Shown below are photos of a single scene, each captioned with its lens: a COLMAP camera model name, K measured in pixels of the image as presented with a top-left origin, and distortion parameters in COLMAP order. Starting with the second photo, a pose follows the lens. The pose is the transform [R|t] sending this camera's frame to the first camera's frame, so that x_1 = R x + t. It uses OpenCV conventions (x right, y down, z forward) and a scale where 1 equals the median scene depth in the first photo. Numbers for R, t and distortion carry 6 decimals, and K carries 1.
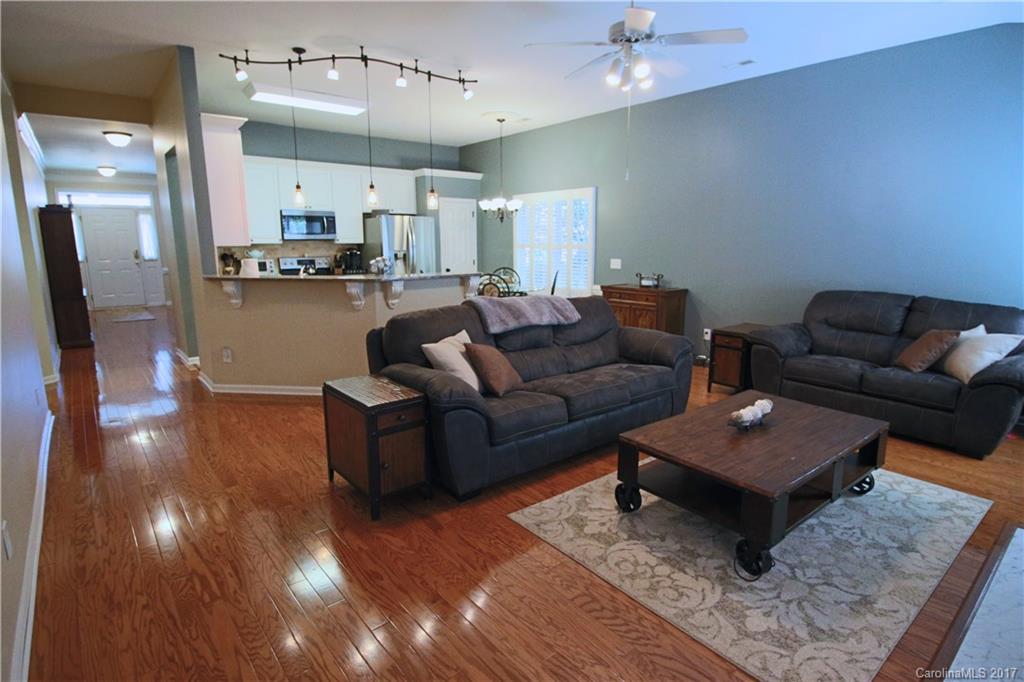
lens RADIAL K [[529.8, 0, 516.9], [0, 529.8, 337.6], [0, 0, 1]] dist [-0.017494, -0.000015]
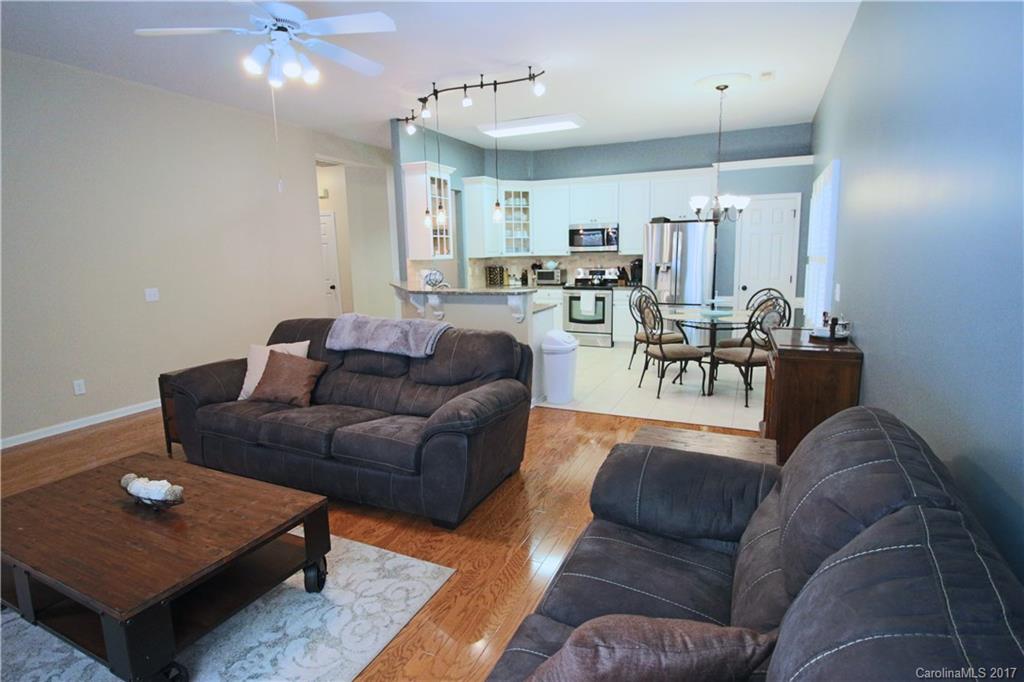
lens RADIAL K [[529.8, 0, 516.9], [0, 529.8, 337.6], [0, 0, 1]] dist [-0.017494, -0.000015]
pose [[0.436141, 0.135644, -0.889597, 0.757434], [-0.144046, 0.986350, 0.079775, -0.121427], [0.888275, 0.093350, 0.449727, 0.629990]]
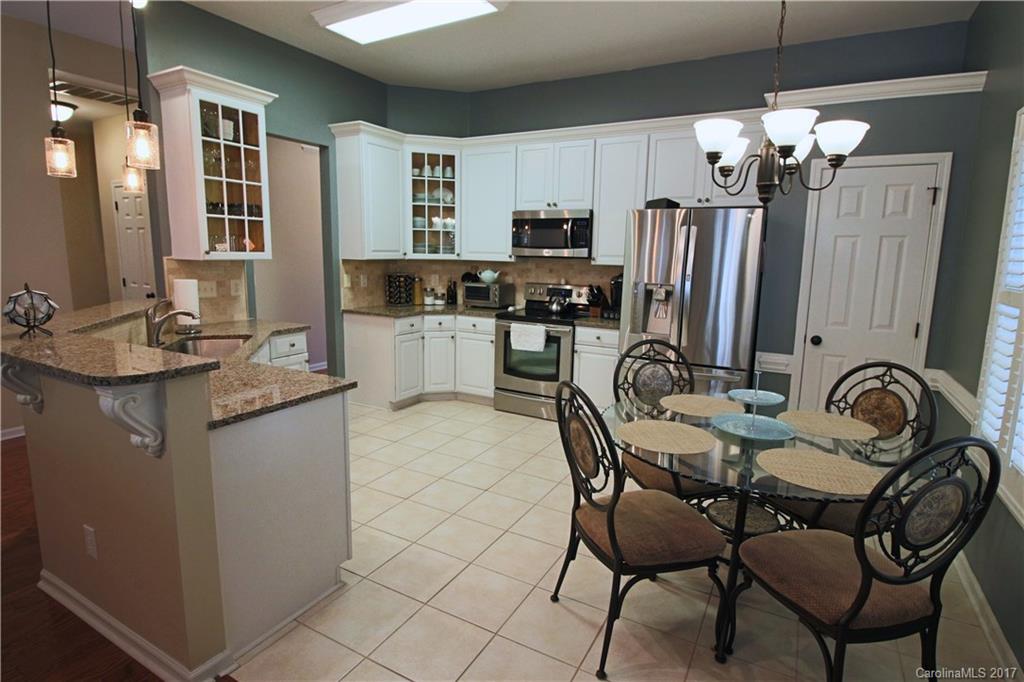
lens RADIAL K [[529.8, 0, 516.9], [0, 529.8, 337.6], [0, 0, 1]] dist [-0.017494, -0.000015]
pose [[0.362043, 0.153921, -0.919366, 0.270603], [-0.189988, 0.977755, 0.088879, -0.215785], [0.912595, 0.142491, 0.383232, 1.133535]]
